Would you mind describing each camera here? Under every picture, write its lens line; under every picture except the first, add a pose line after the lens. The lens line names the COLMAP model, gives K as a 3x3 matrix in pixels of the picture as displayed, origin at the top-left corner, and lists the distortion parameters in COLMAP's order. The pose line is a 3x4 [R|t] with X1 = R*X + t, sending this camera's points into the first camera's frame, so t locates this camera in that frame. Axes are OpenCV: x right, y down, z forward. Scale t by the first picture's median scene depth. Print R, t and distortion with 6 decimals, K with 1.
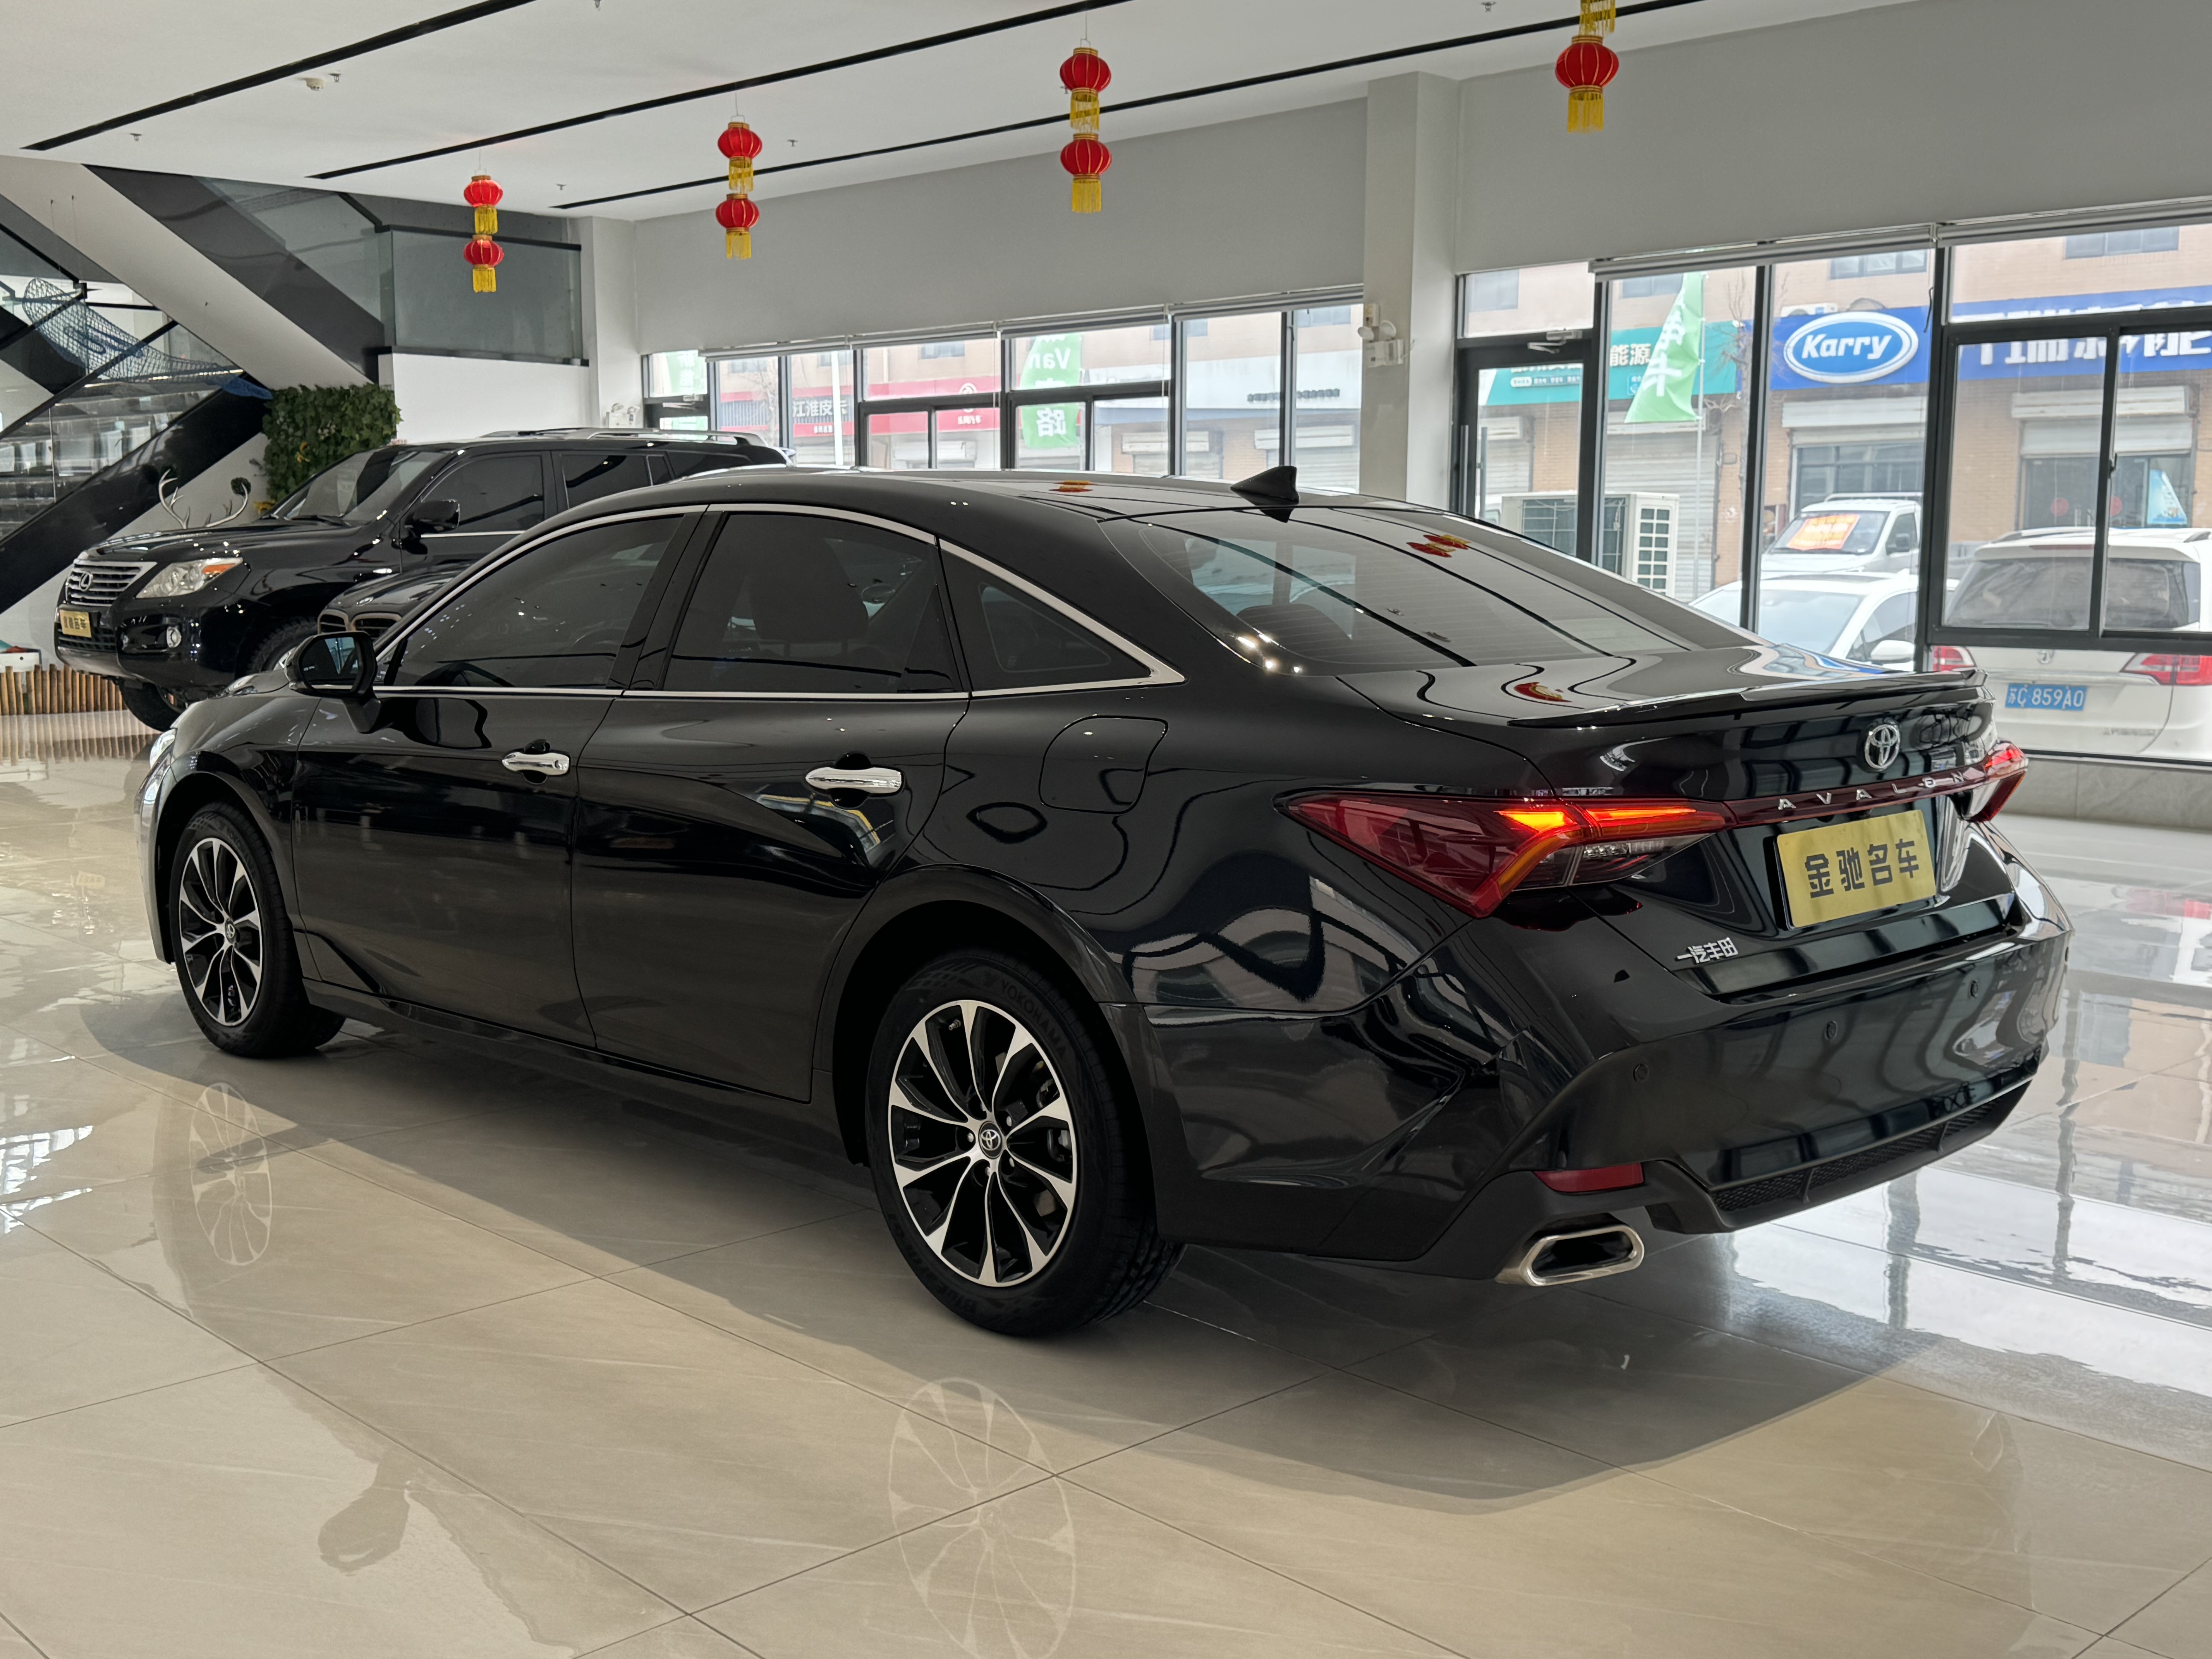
lens RADIAL K [[2363.3, 0, 1107.3], [0, 2363.3, 819.1], [0, 0, 1]] dist [0.042930, 0.000000]
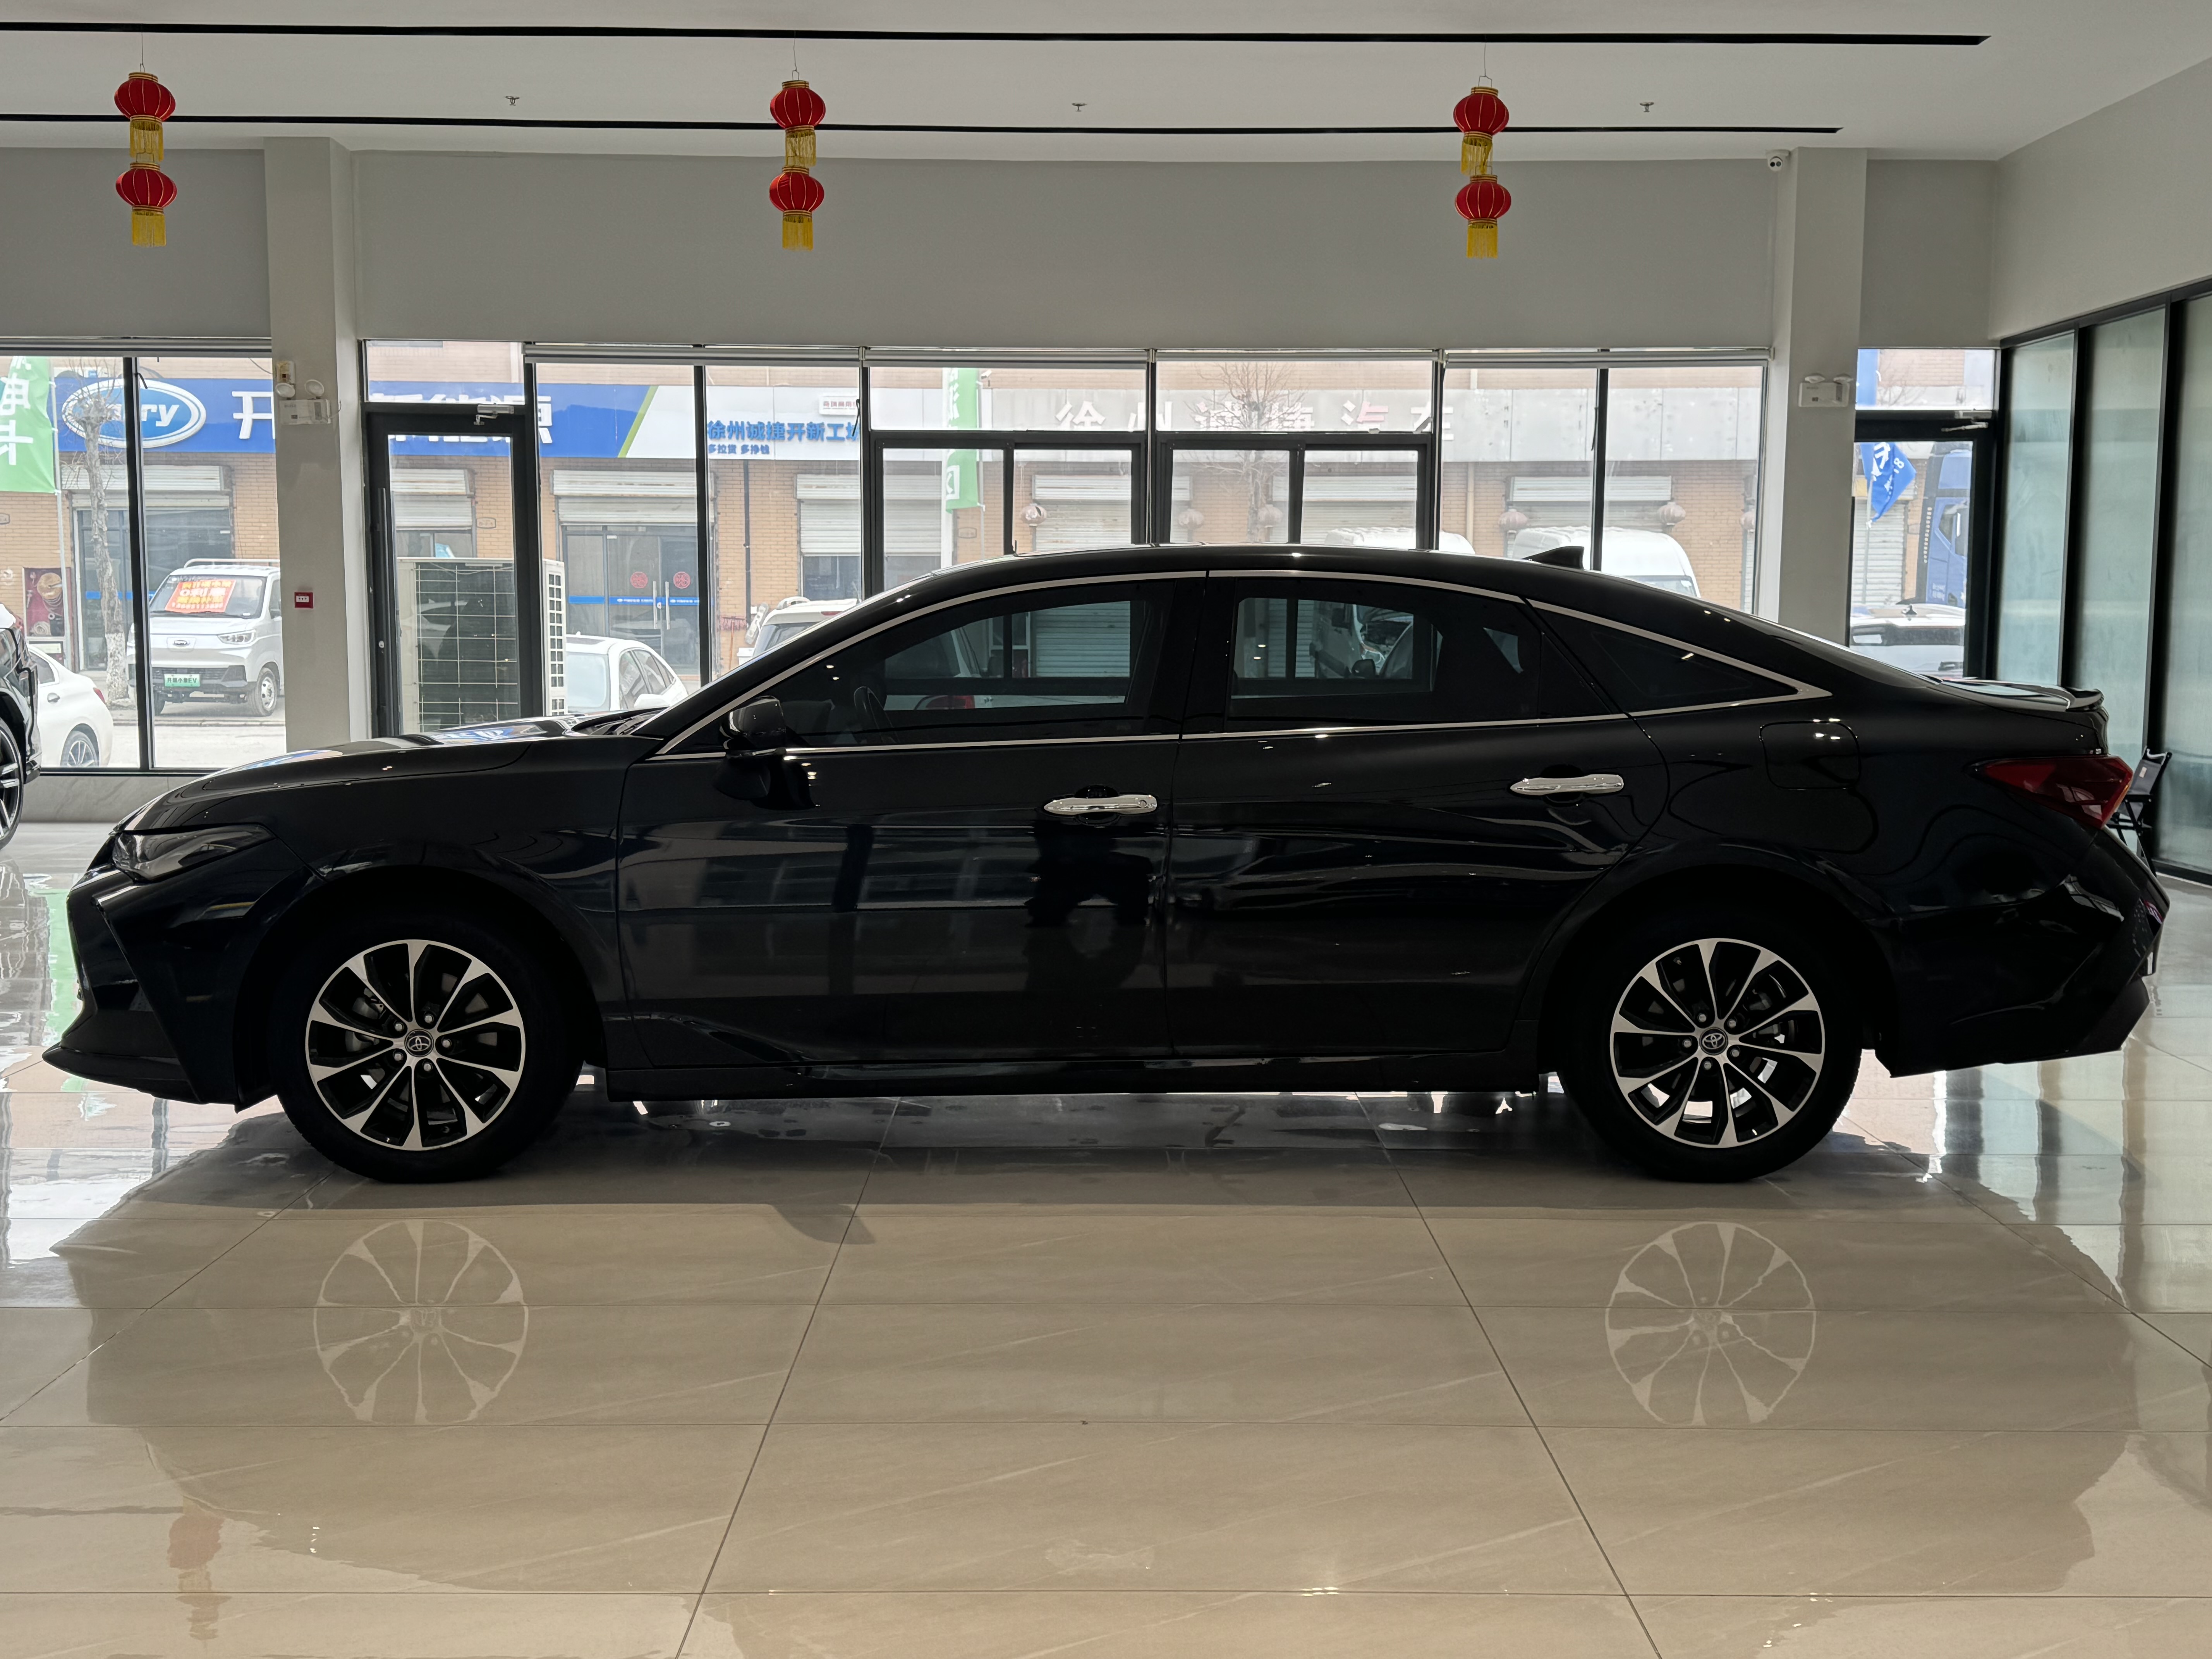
lens RADIAL K [[2269.8, 0, 1107.7], [0, 2269.8, 834.9], [0, 0, 1]] dist [0.084293, 0.000000]
pose [[0.670618, -0.071687, 0.738331, -0.383213], [0.084610, 0.996216, 0.019875, -0.011491], [-0.736962, 0.049142, 0.674146, 0.113809]]
